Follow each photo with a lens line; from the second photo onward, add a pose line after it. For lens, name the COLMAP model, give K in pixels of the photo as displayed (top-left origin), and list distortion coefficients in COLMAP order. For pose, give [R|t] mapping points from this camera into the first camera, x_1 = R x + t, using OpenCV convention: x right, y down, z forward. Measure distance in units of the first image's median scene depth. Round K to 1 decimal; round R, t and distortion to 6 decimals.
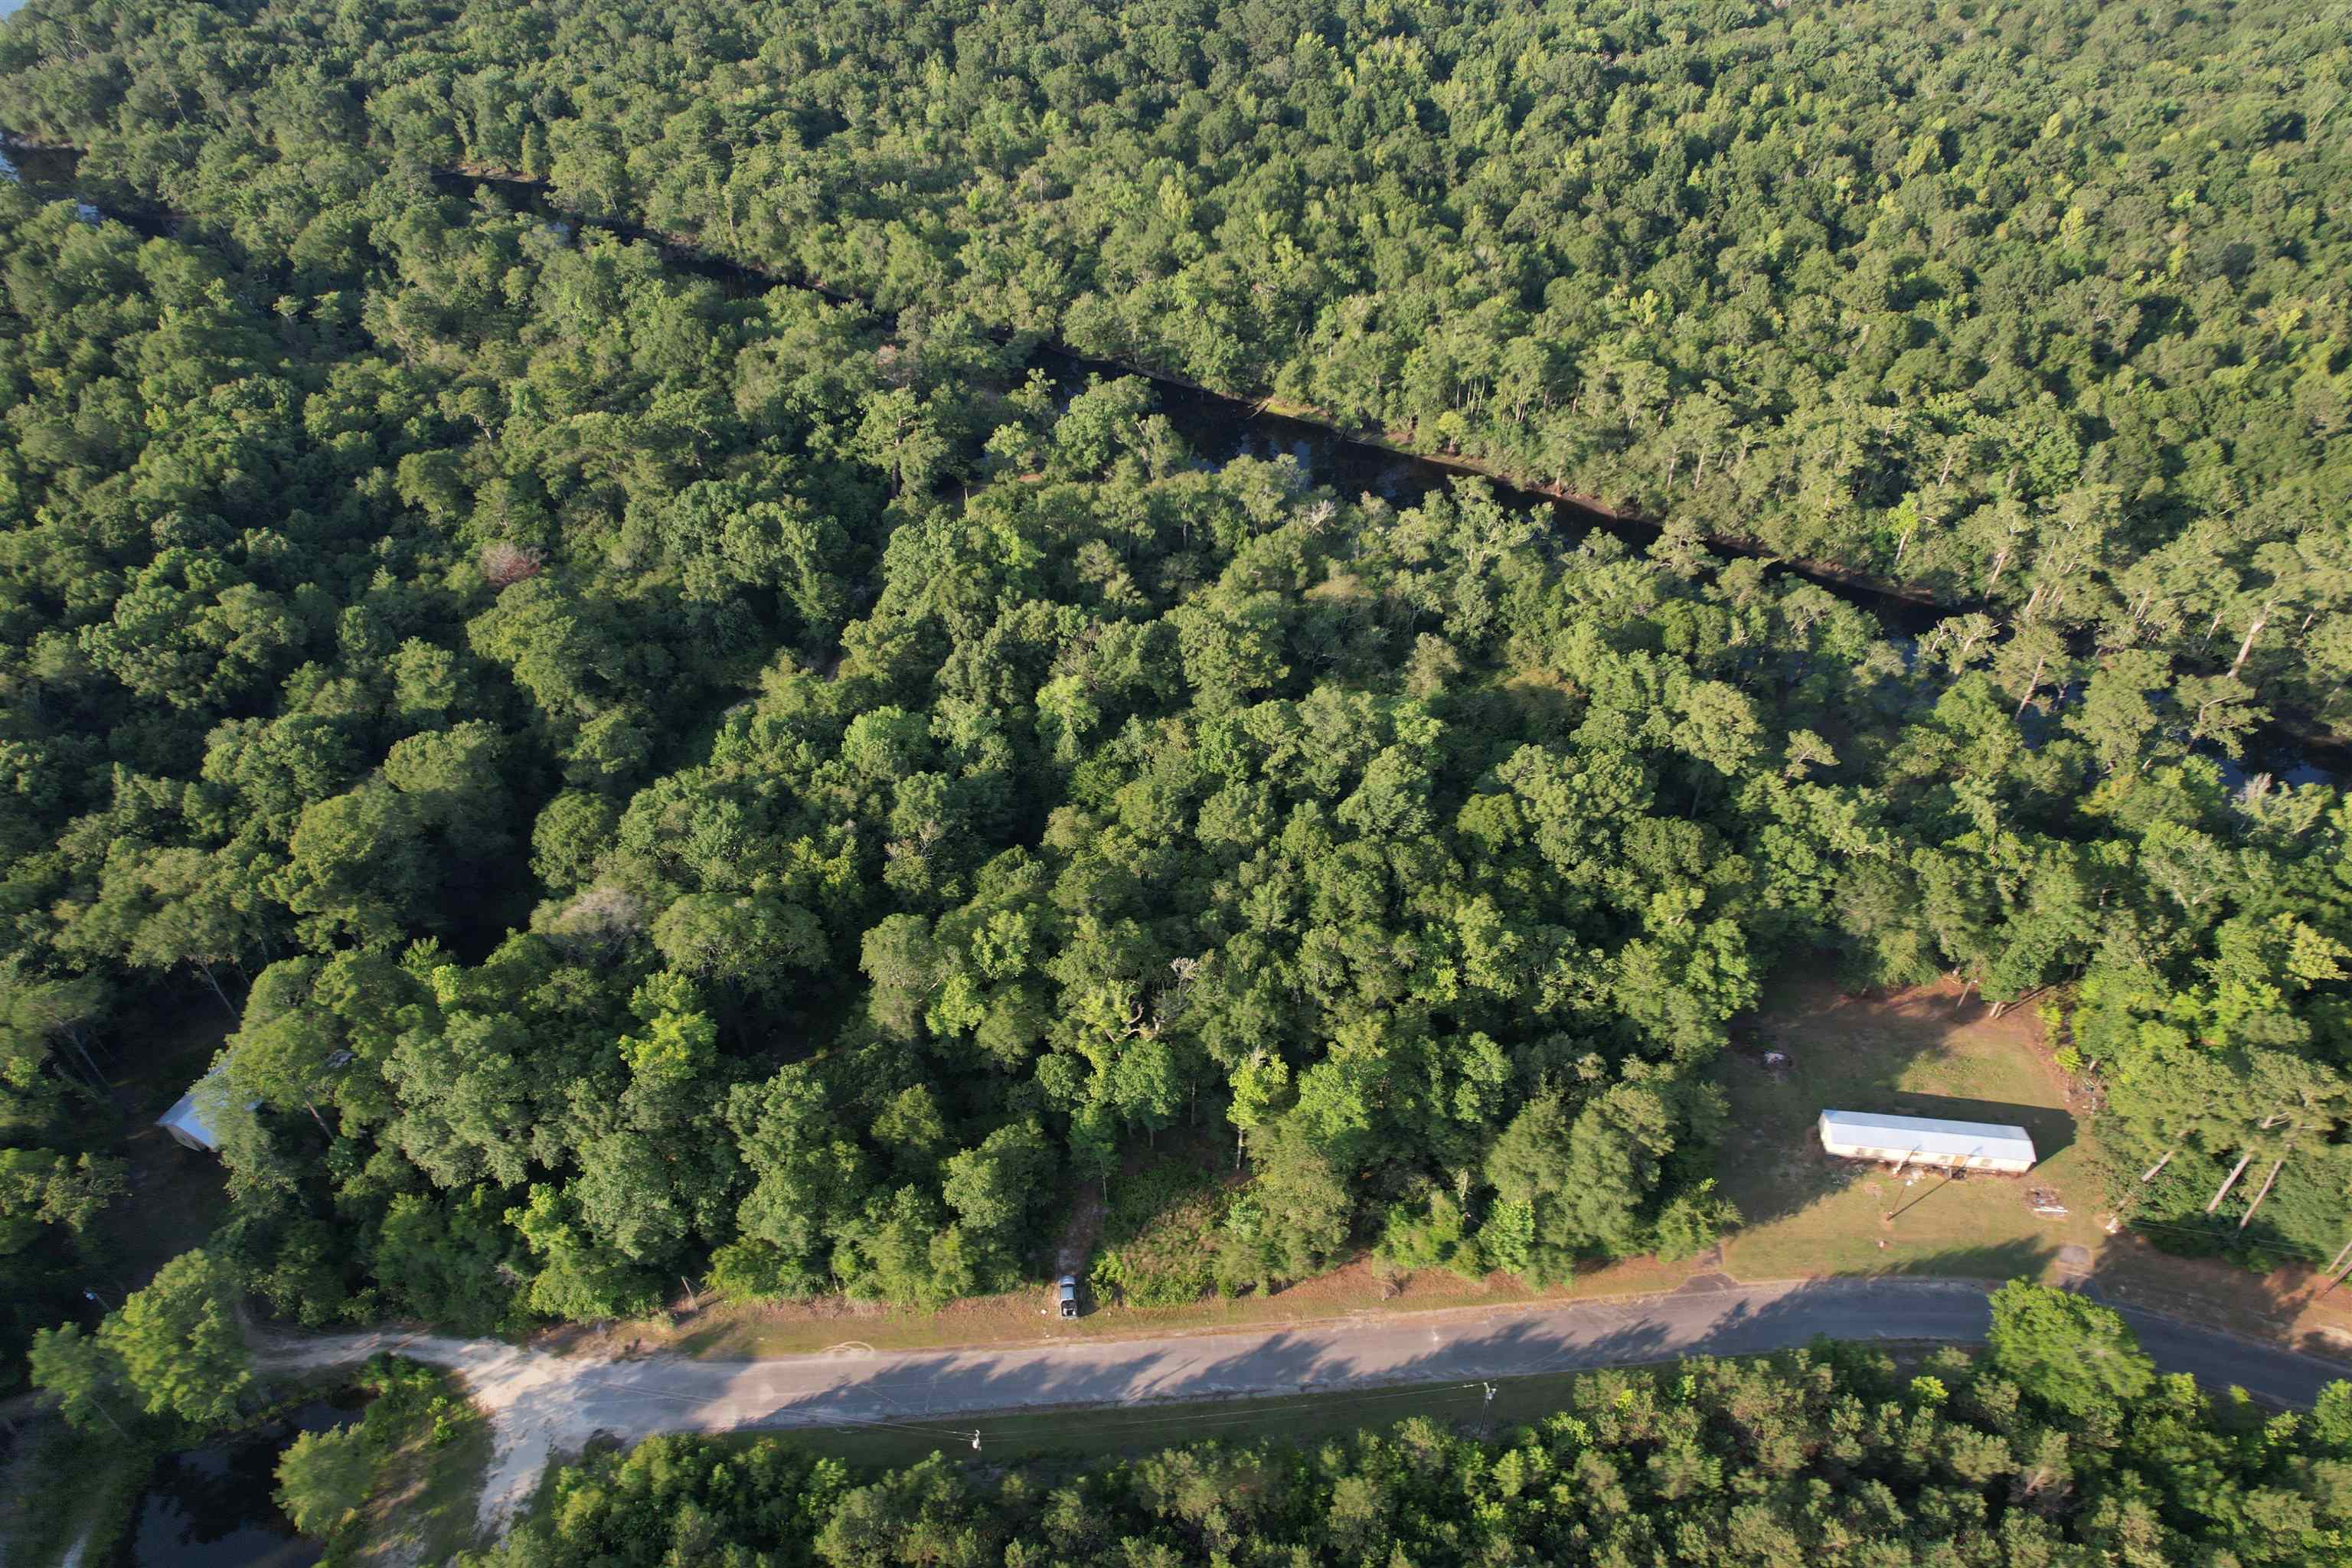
lens RADIAL K [[1504.6, 0, 1176.0], [0, 1504.6, 784.0], [0, 0, 1]] dist [-0.091850, 0.081935]
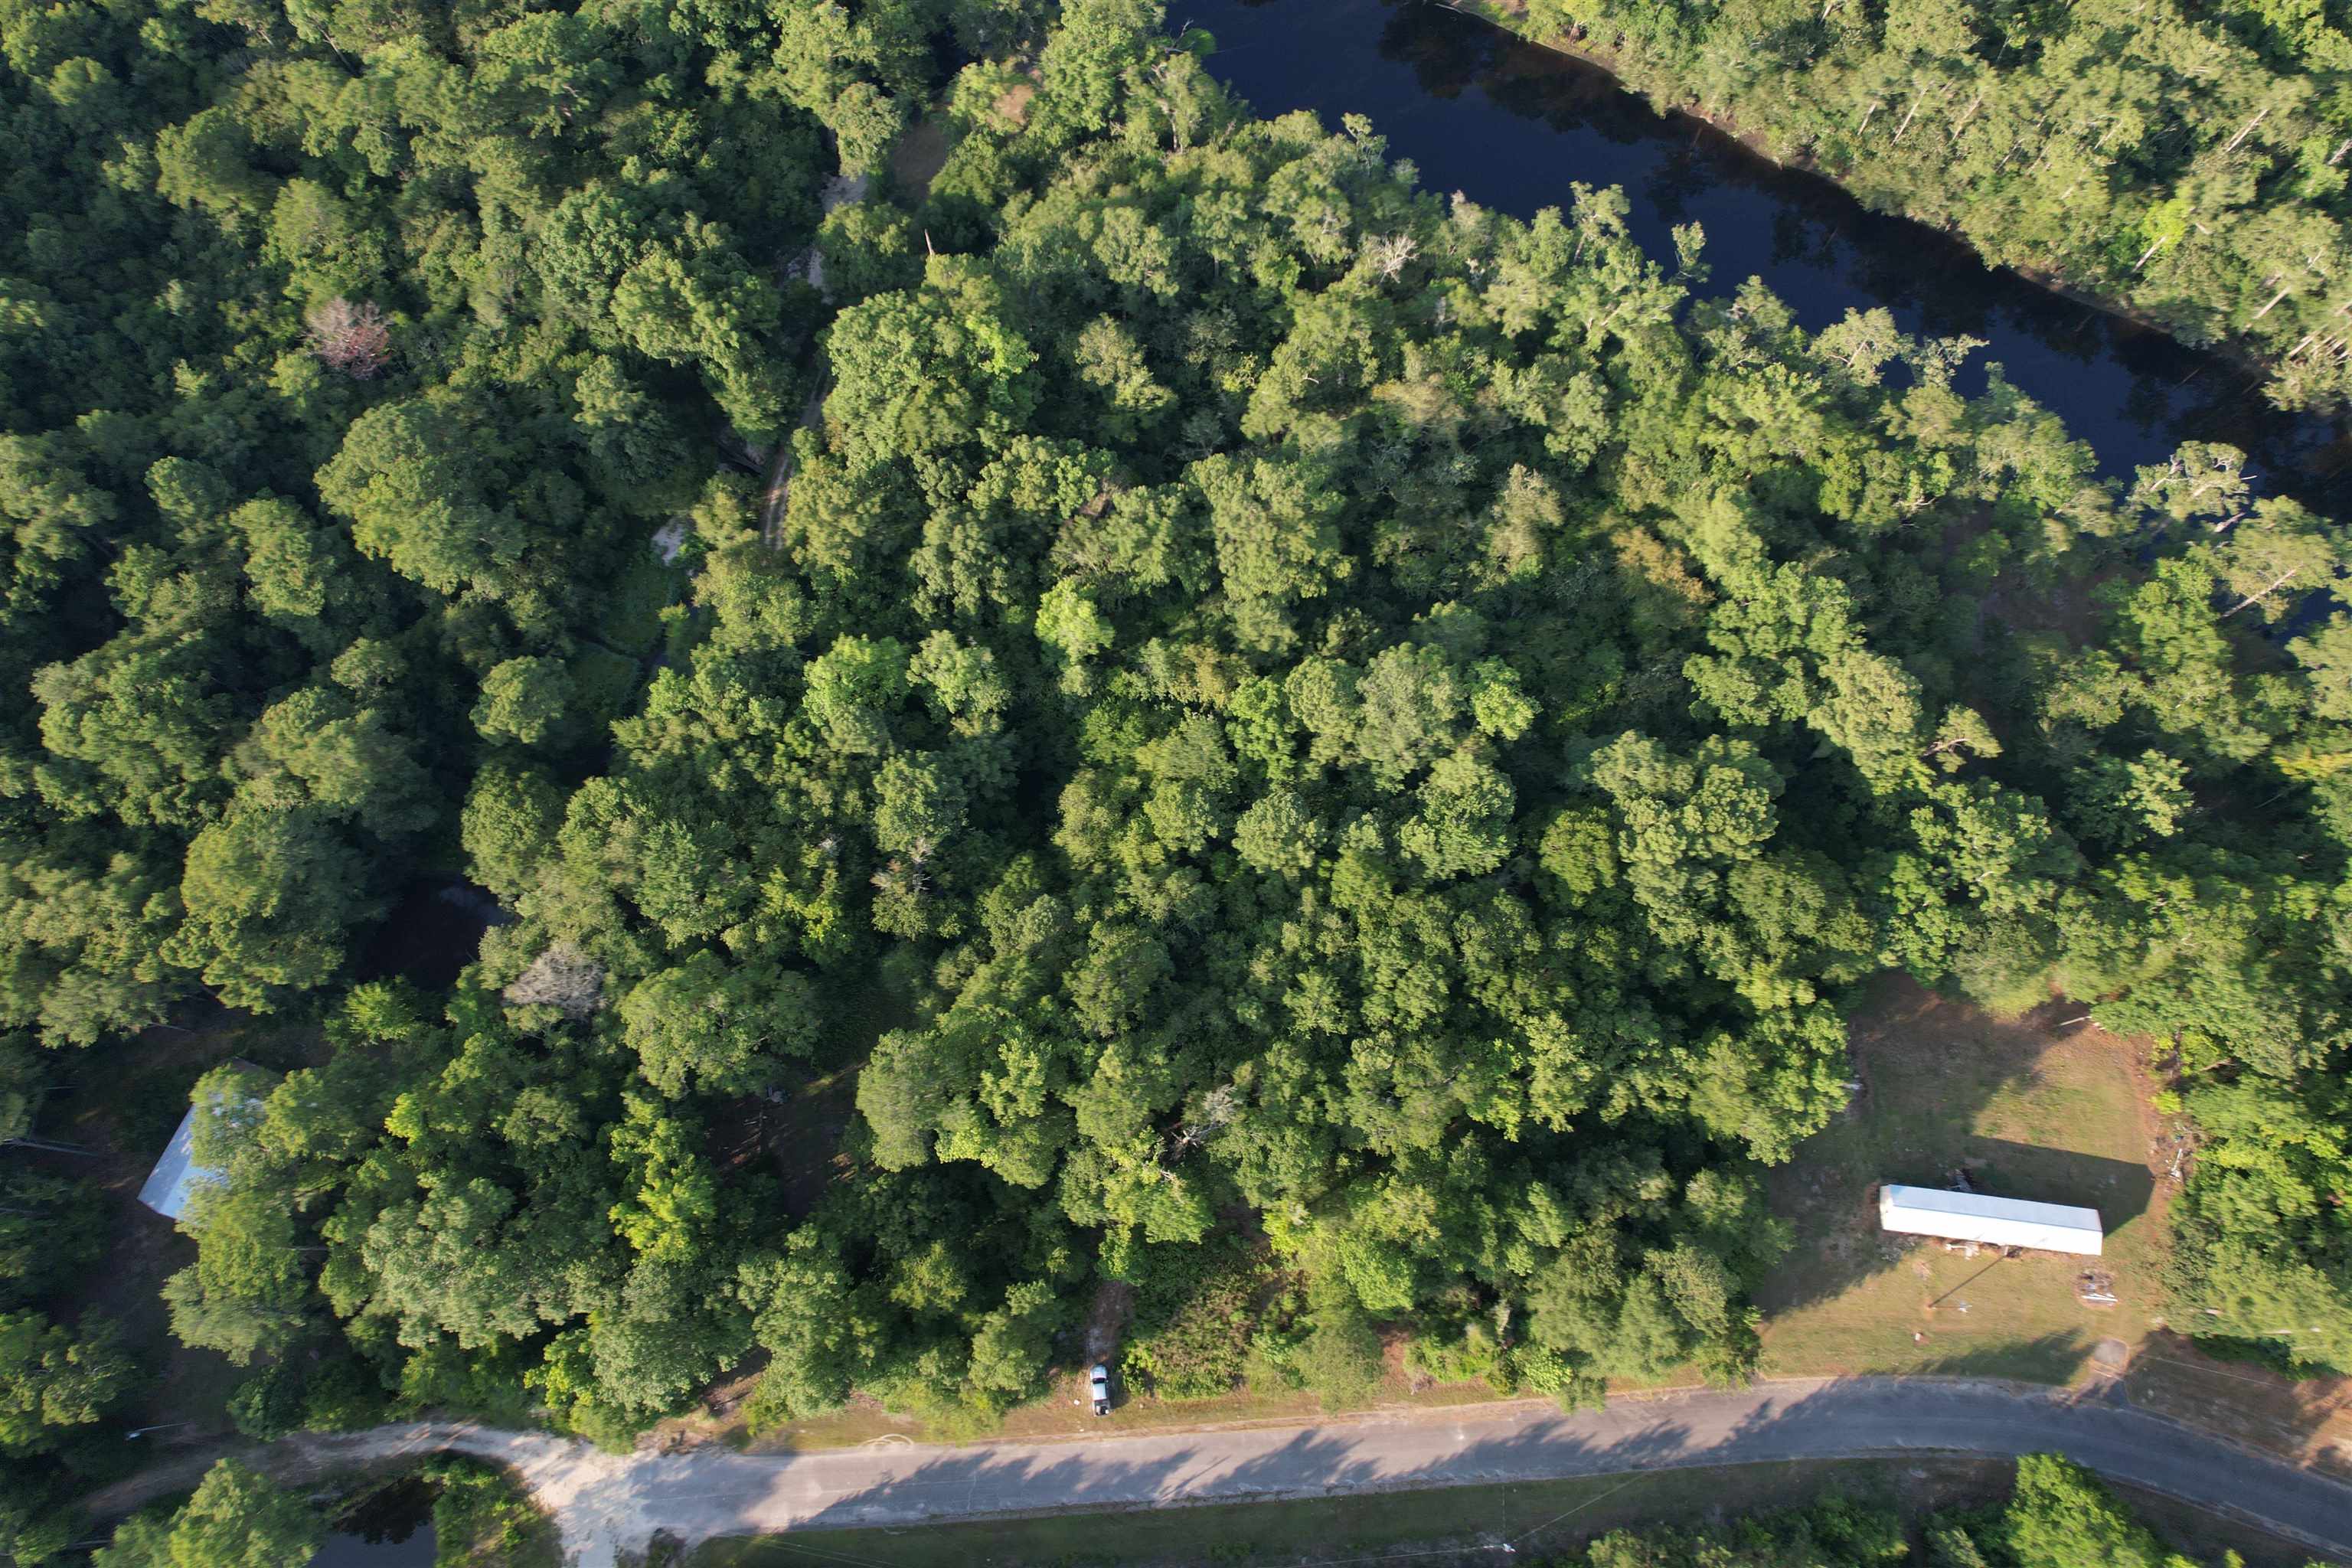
lens RADIAL K [[1504.6, 0, 1176.0], [0, 1504.6, 784.0], [0, 0, 1]] dist [-0.091850, 0.081935]
pose [[0.999982, 0.004528, -0.003938, -0.015925], [-0.001915, 0.862778, 0.505579, -0.442180], [0.005687, -0.505562, 0.862771, 0.288822]]
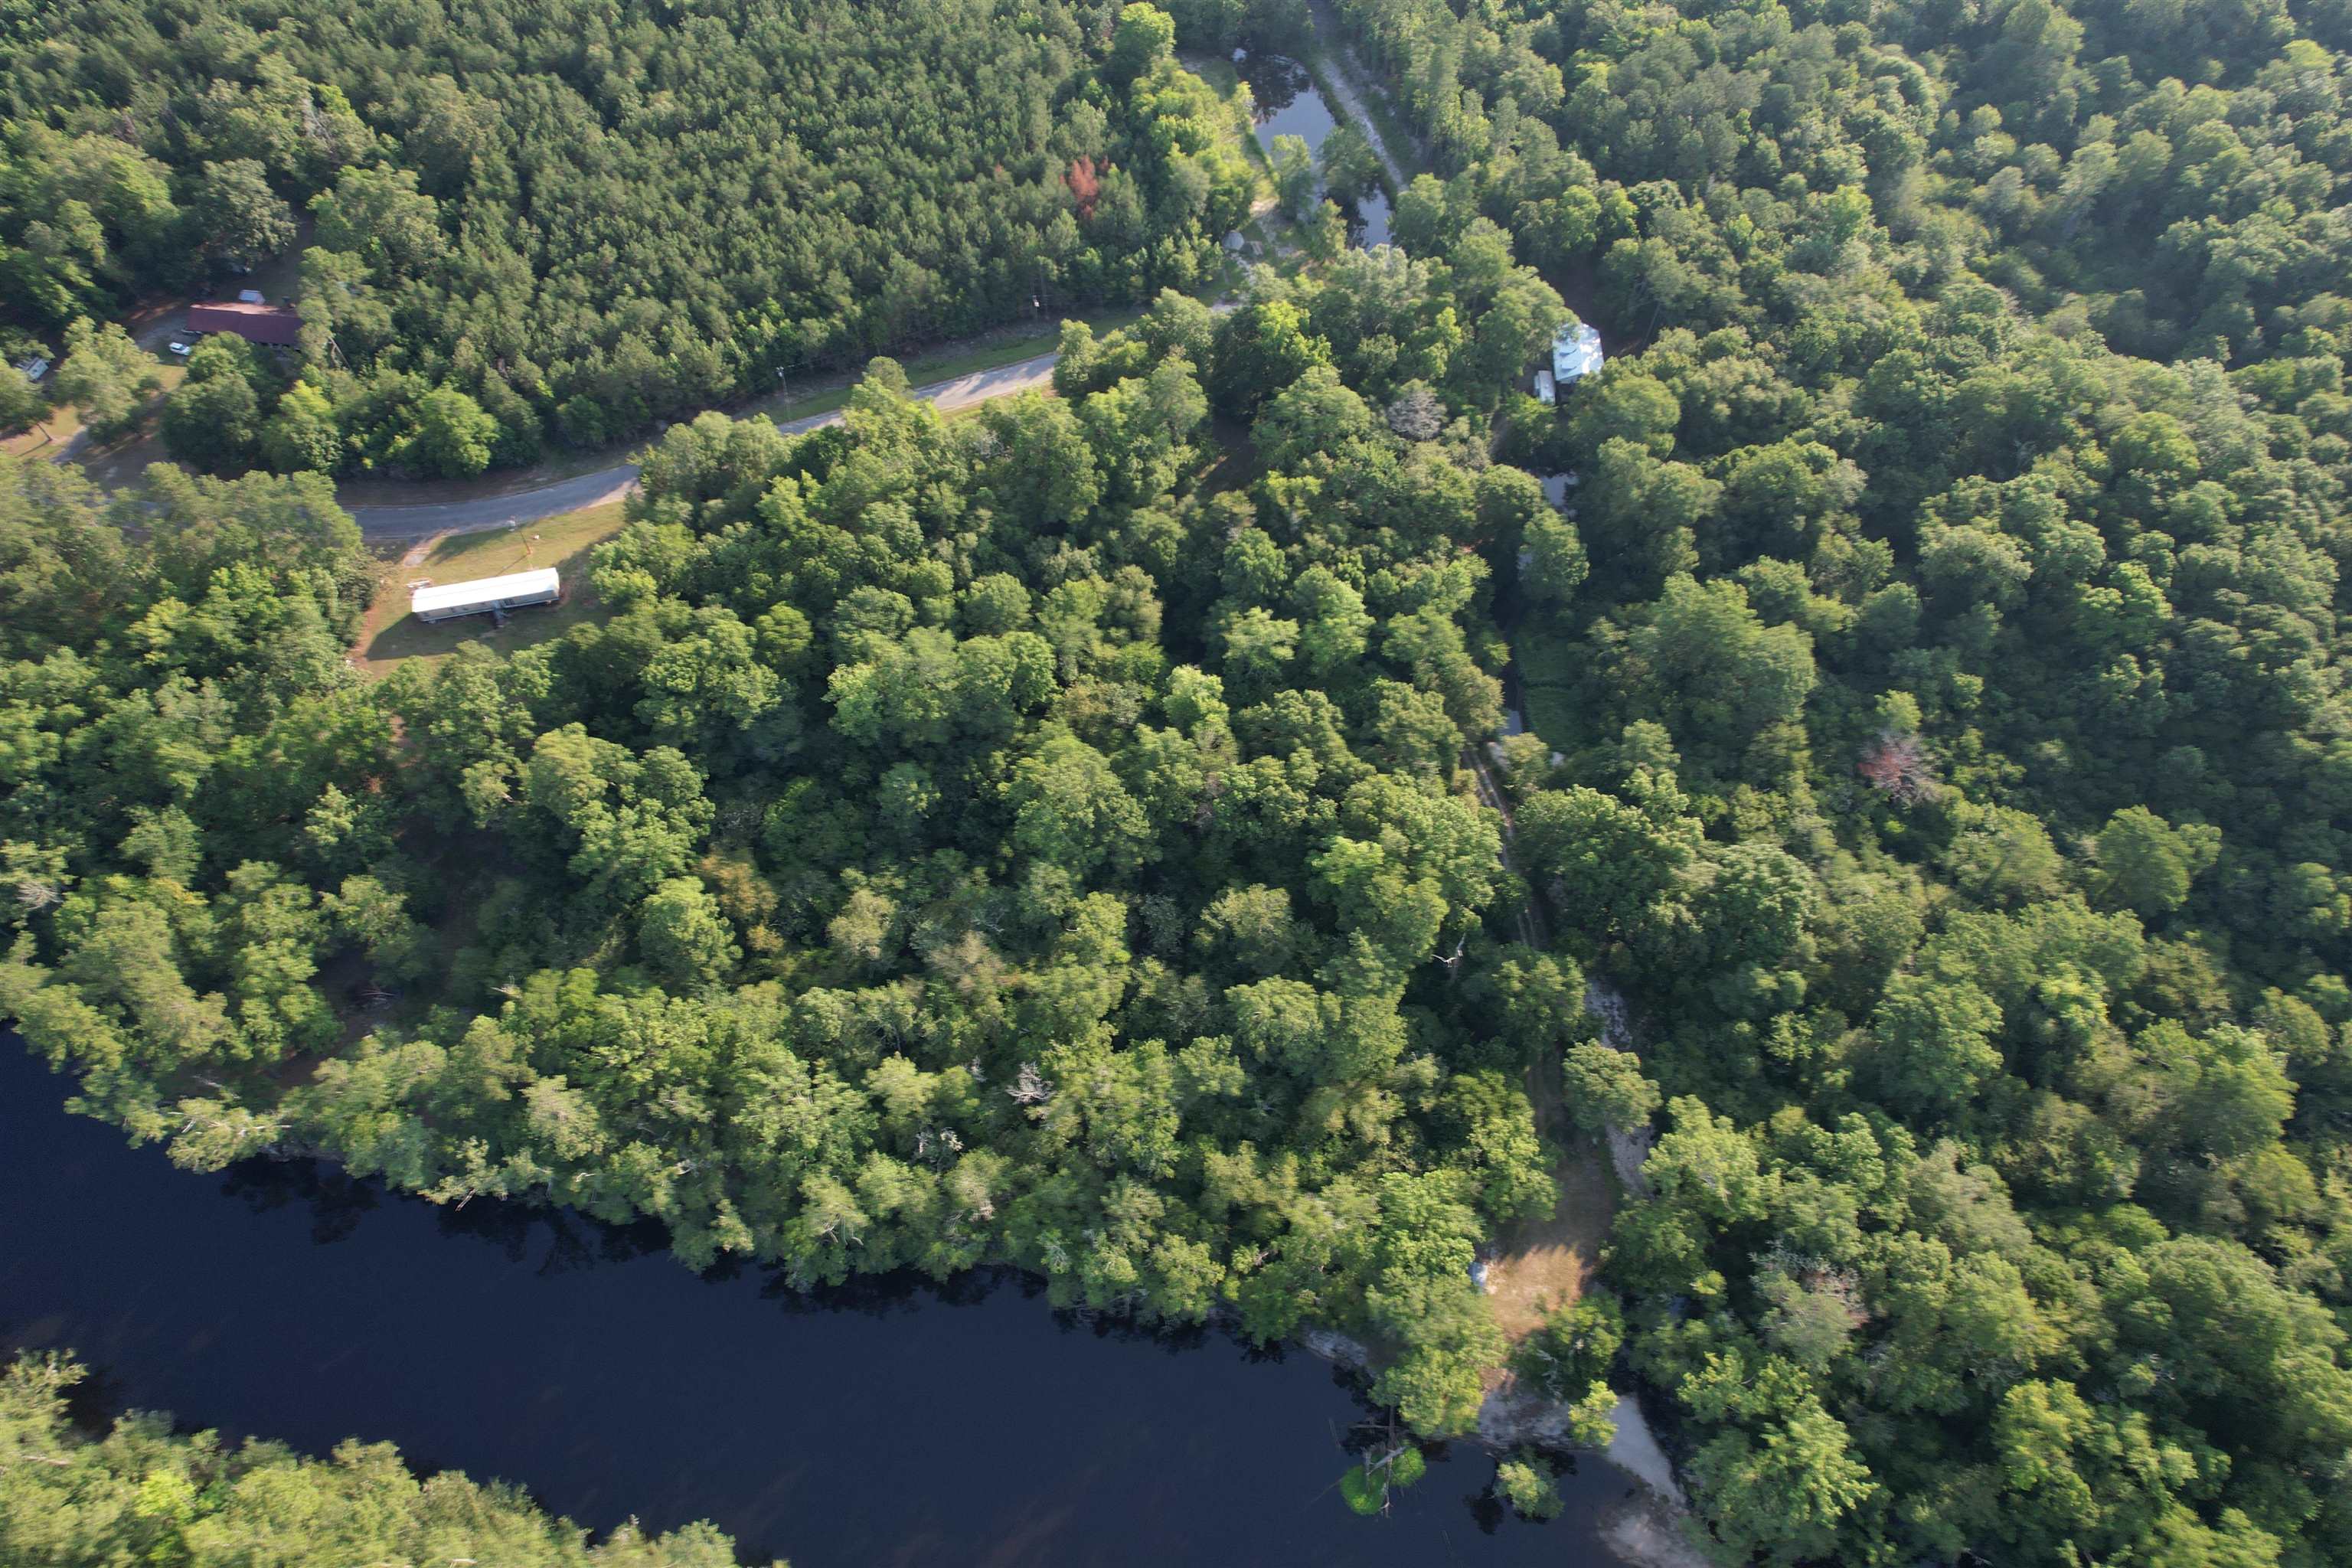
lens RADIAL K [[1504.6, 0, 1176.0], [0, 1504.6, 784.0], [0, 0, 1]] dist [-0.091850, 0.081935]
pose [[-0.948880, 0.261329, -0.177013, 0.159041], [-0.212186, -0.112947, 0.970680, -1.211475], [0.233674, 0.958619, 0.162623, 1.006157]]
